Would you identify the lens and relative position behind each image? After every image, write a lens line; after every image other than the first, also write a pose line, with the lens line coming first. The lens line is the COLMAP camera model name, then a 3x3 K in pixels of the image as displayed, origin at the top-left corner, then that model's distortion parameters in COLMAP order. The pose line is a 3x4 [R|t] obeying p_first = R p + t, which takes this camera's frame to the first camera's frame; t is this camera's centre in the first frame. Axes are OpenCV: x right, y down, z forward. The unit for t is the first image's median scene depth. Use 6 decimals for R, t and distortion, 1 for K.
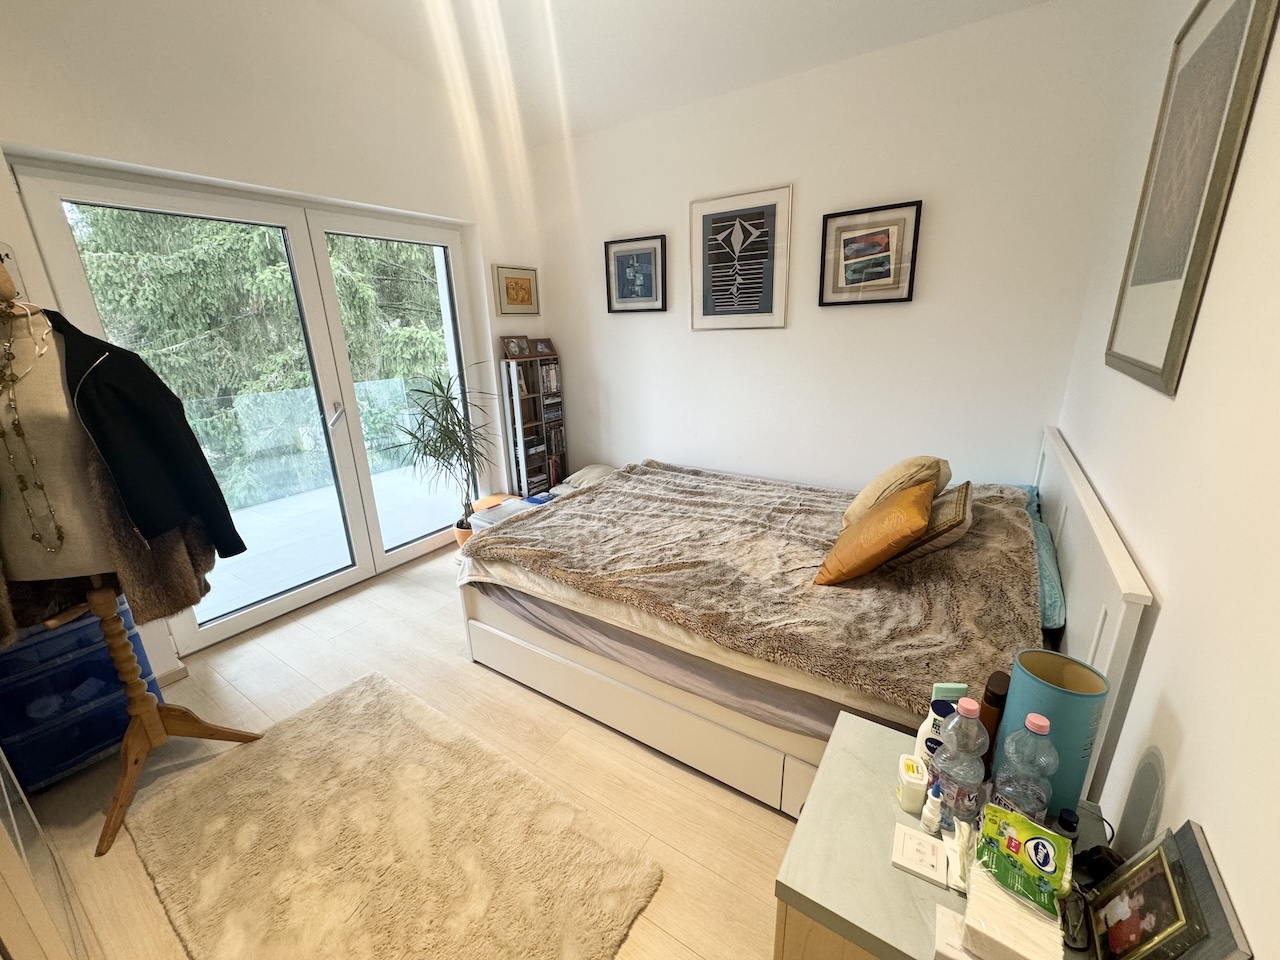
lens RADIAL K [[511.2, 0, 634.6], [0, 511.2, 476.6], [0, 0, 1]] dist [0.001881, 0.000297]
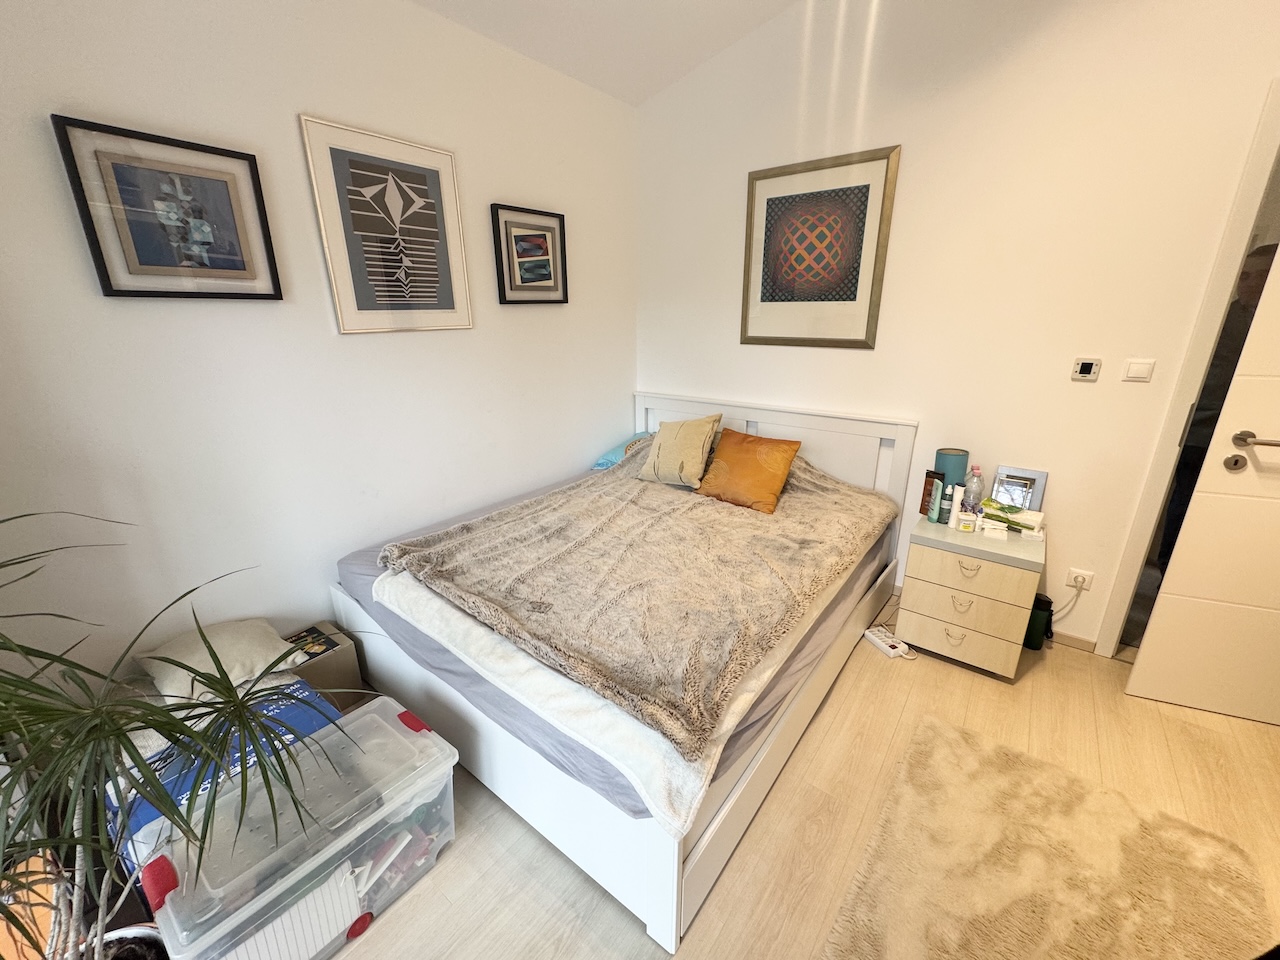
lens RADIAL K [[511.2, 0, 634.9], [0, 511.2, 480.2], [0, 0, 1]] dist [0.001881, 0.000297]
pose [[0.069077, -0.291443, 0.954091, -0.575950], [0.288932, 0.921230, 0.260486, -0.202999], [-0.954854, 0.257674, 0.147843, 0.690532]]
